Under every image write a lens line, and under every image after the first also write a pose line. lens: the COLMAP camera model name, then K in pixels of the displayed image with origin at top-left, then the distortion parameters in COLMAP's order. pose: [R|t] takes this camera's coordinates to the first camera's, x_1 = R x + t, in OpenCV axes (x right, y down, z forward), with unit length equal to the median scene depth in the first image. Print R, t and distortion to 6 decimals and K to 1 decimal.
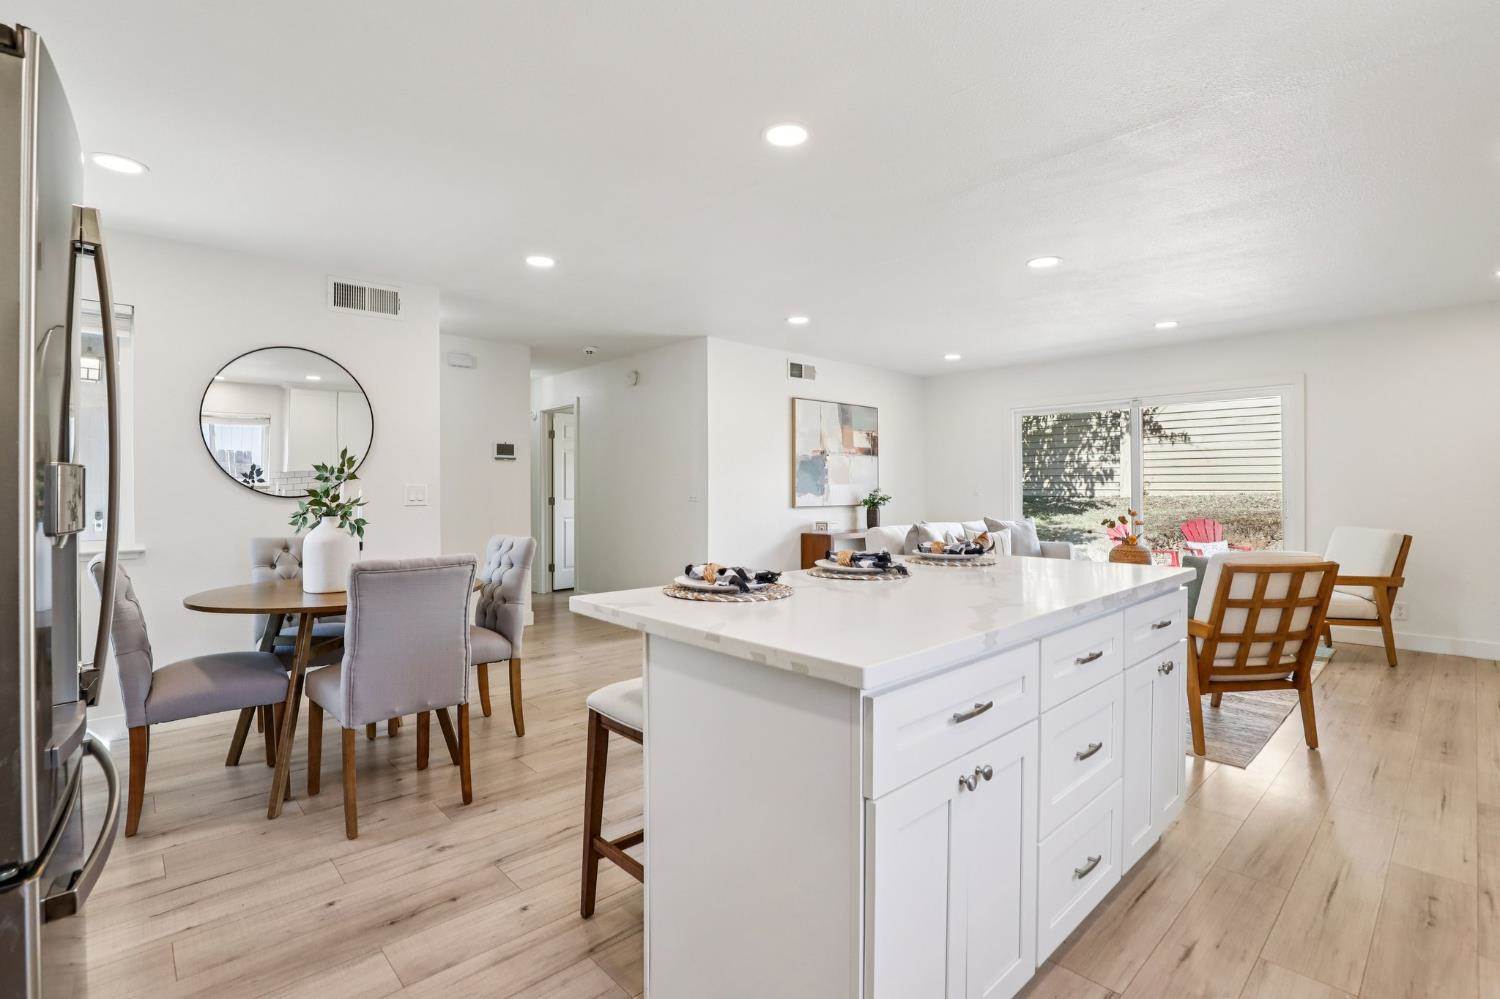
lens RADIAL K [[687.4, 0, 746.0], [0, 687.4, 493.9], [0, 0, 1]] dist [-0.044063, 0.010528]
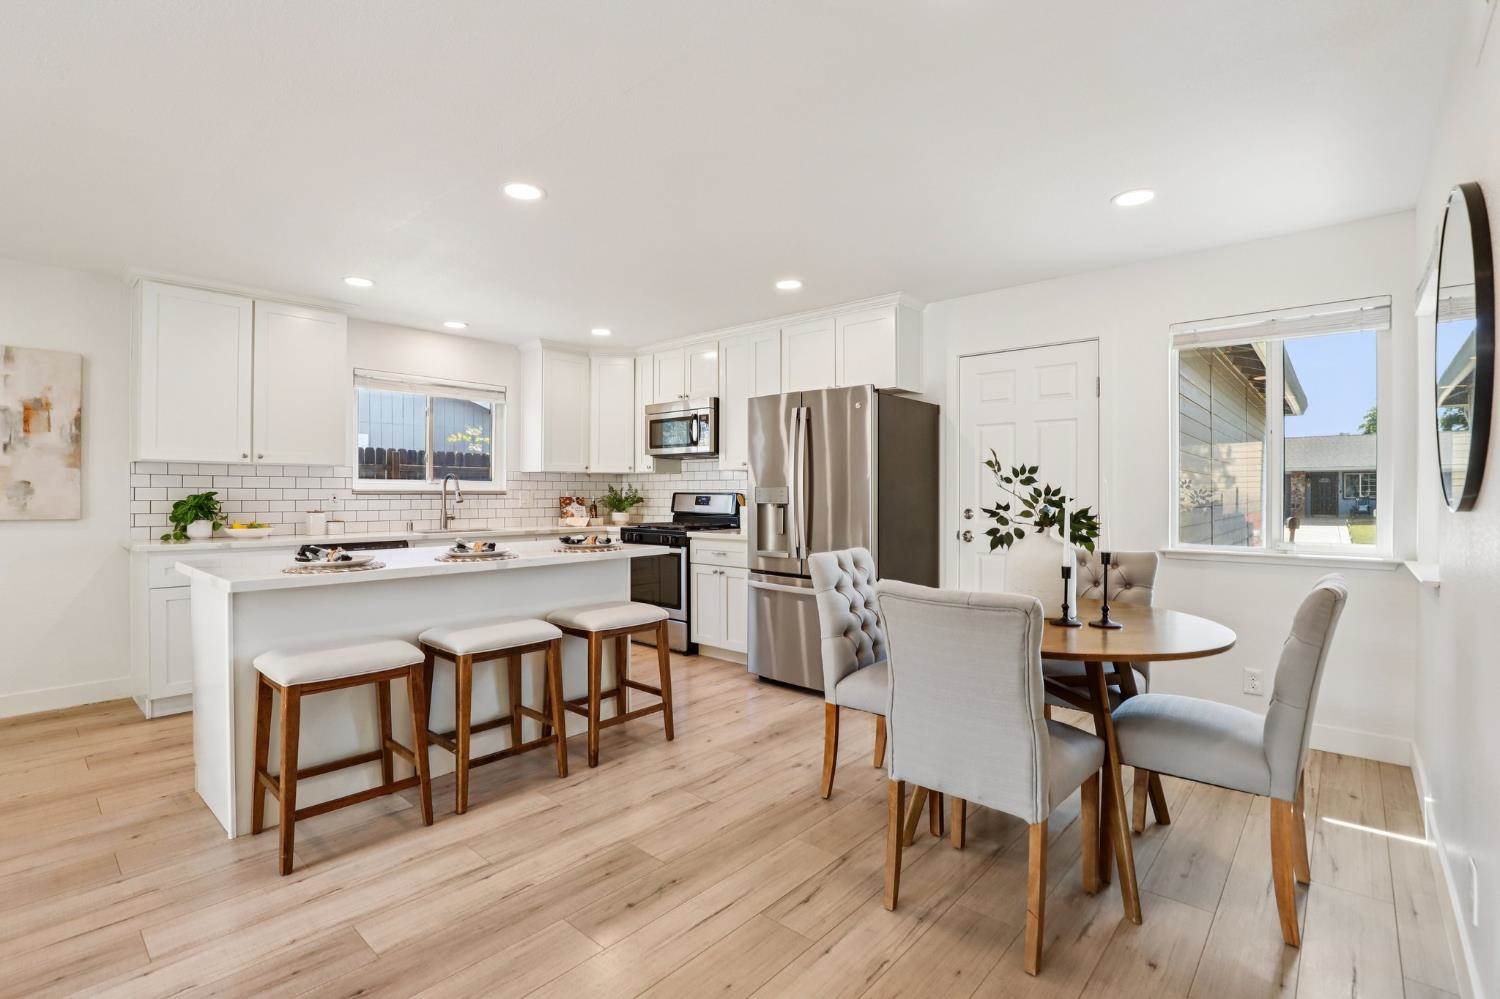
lens RADIAL K [[687.4, 0, 746.0], [0, 687.4, 493.9], [0, 0, 1]] dist [-0.044063, 0.010528]
pose [[-0.994841, 0.001753, -0.101433, -0.069037], [0.000776, 0.999953, 0.009673, -0.005646], [0.101445, 0.009544, -0.994795, 0.751694]]
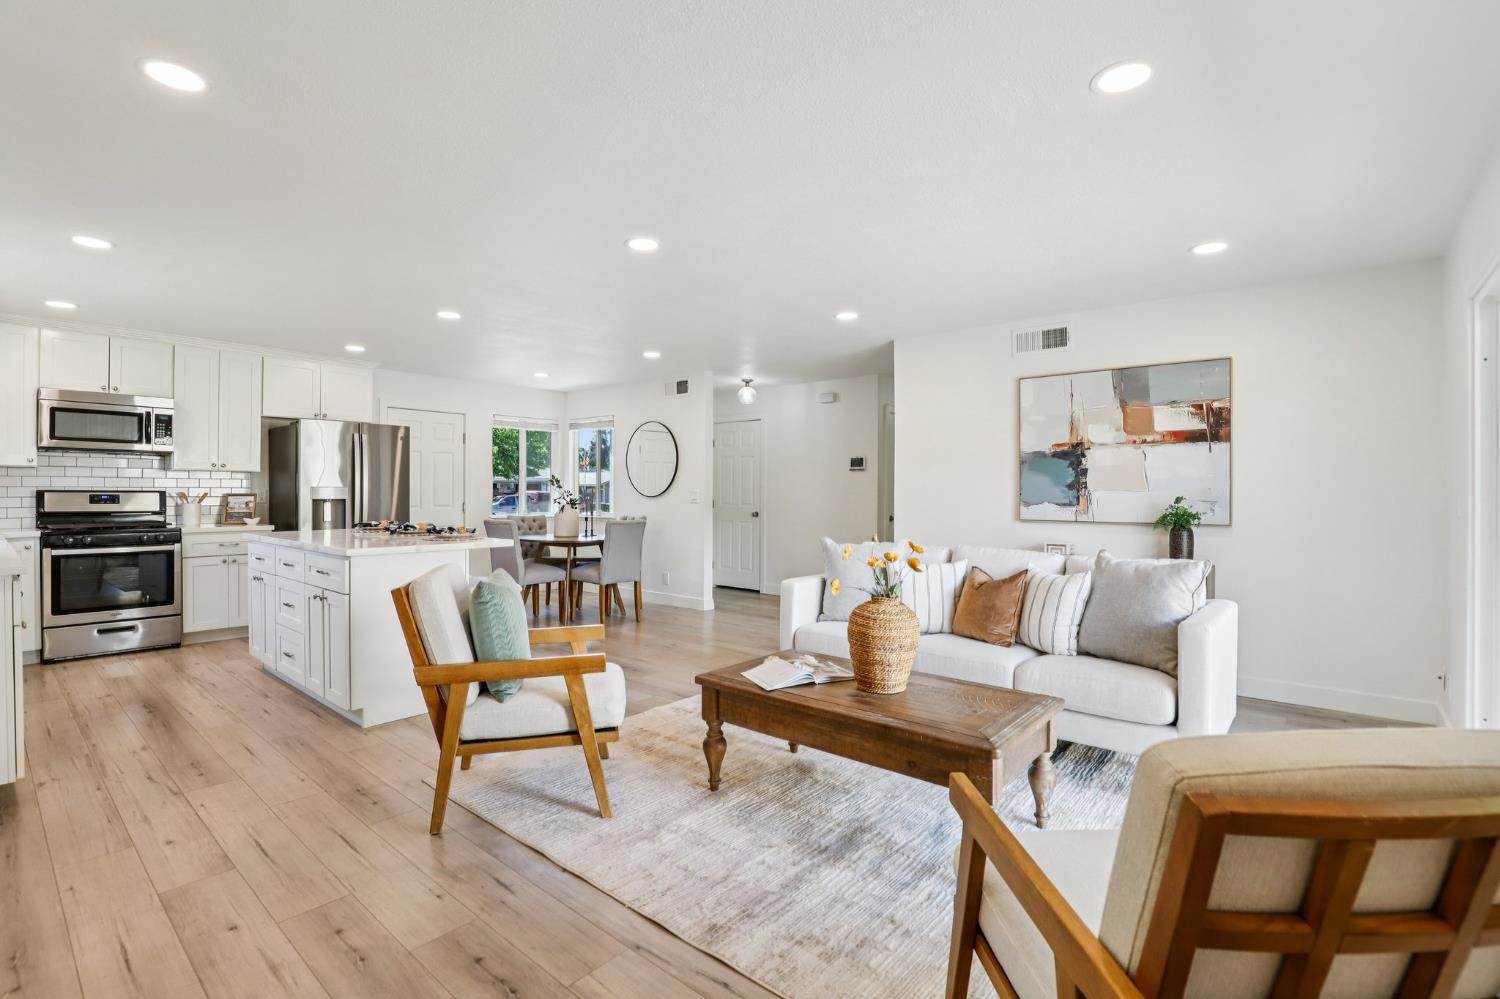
lens RADIAL K [[687.4, 0, 746.0], [0, 687.4, 493.9], [0, 0, 1]] dist [-0.044063, 0.010528]
pose [[0.120613, 0.004982, -0.992687, 0.729053], [-0.013891, 0.999898, 0.003330, -0.007852], [0.992602, 0.013387, 0.120670, 0.552978]]
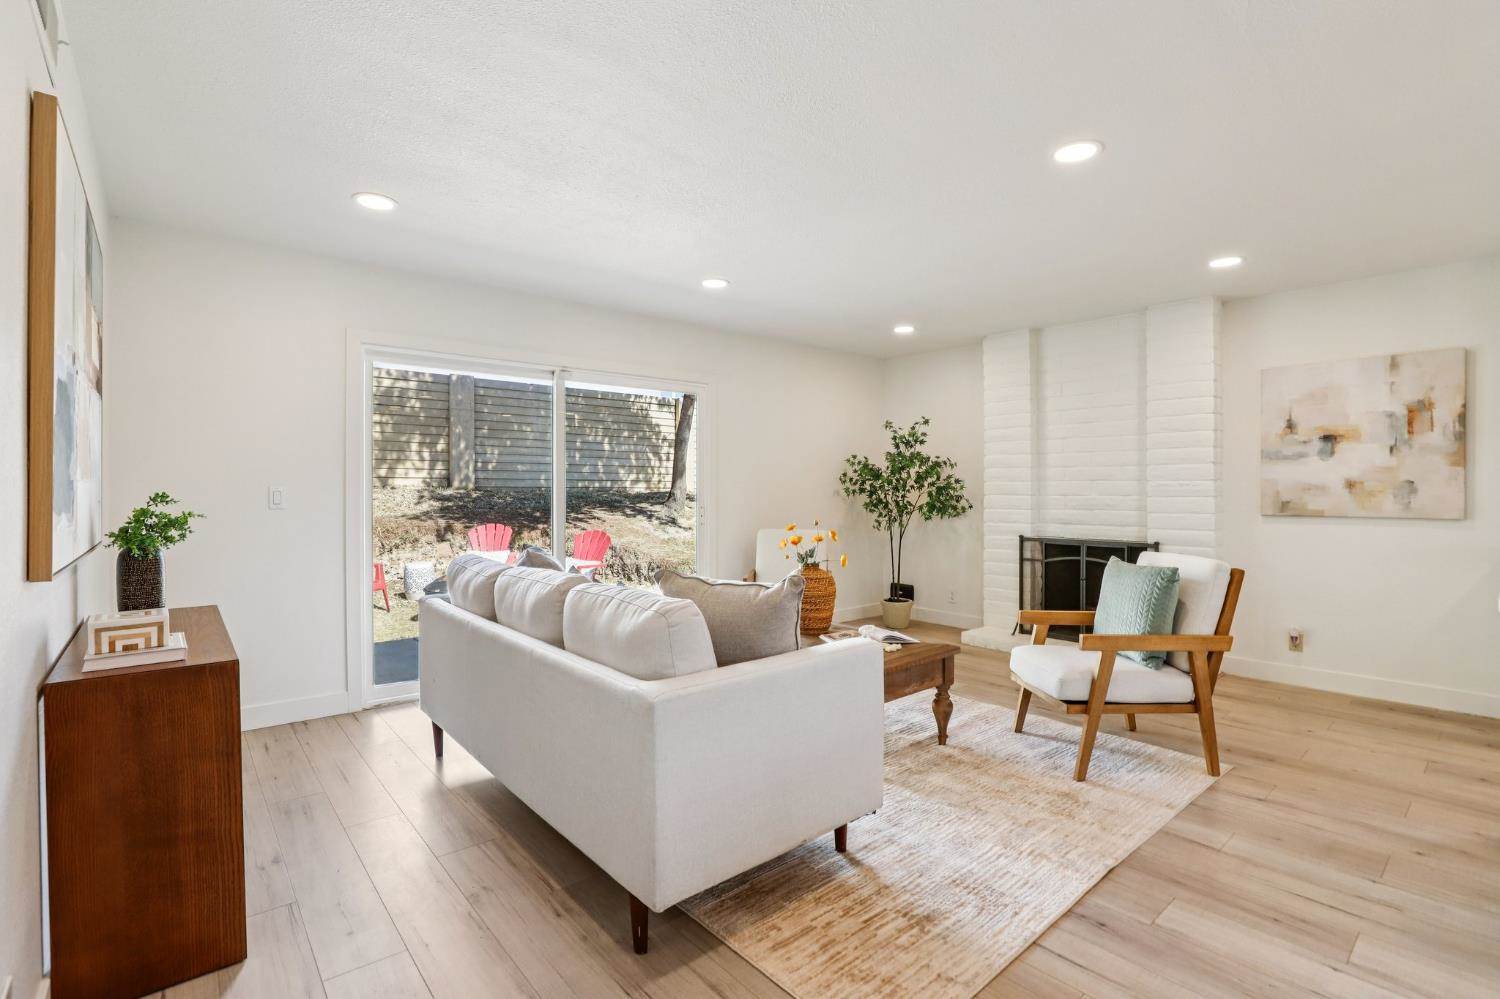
lens RADIAL K [[687.4, 0, 746.0], [0, 687.4, 493.9], [0, 0, 1]] dist [-0.044063, 0.010528]
pose [[0.043497, -0.000551, 0.999053, -0.125686], [0.007984, 0.999968, 0.000204, -0.004797], [-0.999022, 0.007968, 0.043500, 0.697452]]
